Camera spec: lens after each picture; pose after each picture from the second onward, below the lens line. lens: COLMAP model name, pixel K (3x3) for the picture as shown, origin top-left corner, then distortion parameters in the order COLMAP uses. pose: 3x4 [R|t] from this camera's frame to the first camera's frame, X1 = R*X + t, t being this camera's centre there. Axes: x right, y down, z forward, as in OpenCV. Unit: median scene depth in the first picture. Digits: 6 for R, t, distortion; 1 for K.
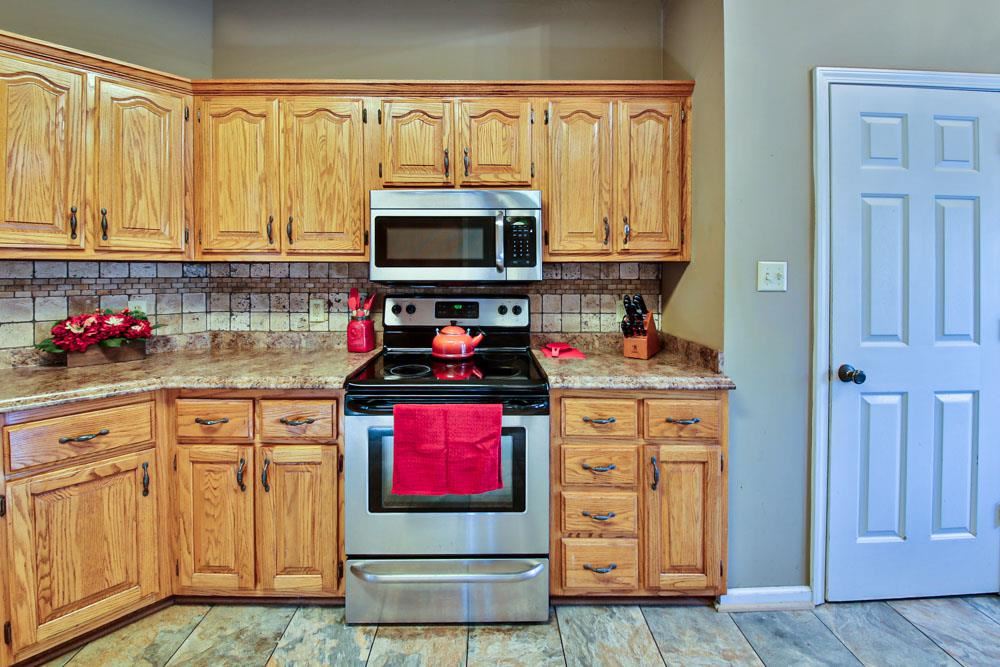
lens RADIAL K [[393.6, 0, 499.1], [0, 393.6, 278.1], [0, 0, 1]] dist [-0.001442, -0.000336]
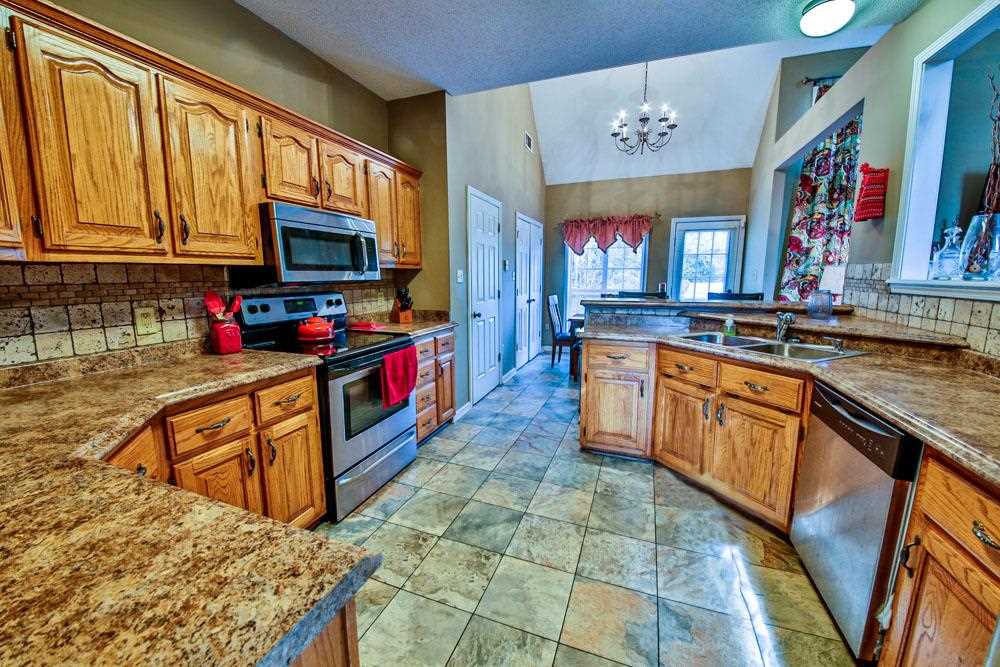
lens RADIAL K [[373.2, 0, 500.0], [0, 373.2, 333.5], [0, 0, 1]] dist [-0.000459, -0.007962]
pose [[0.361527, -0.148416, 0.920473, -1.095380], [0.013731, 0.987990, 0.153909, -0.005256], [-0.932260, -0.043003, 0.359223, -0.013502]]
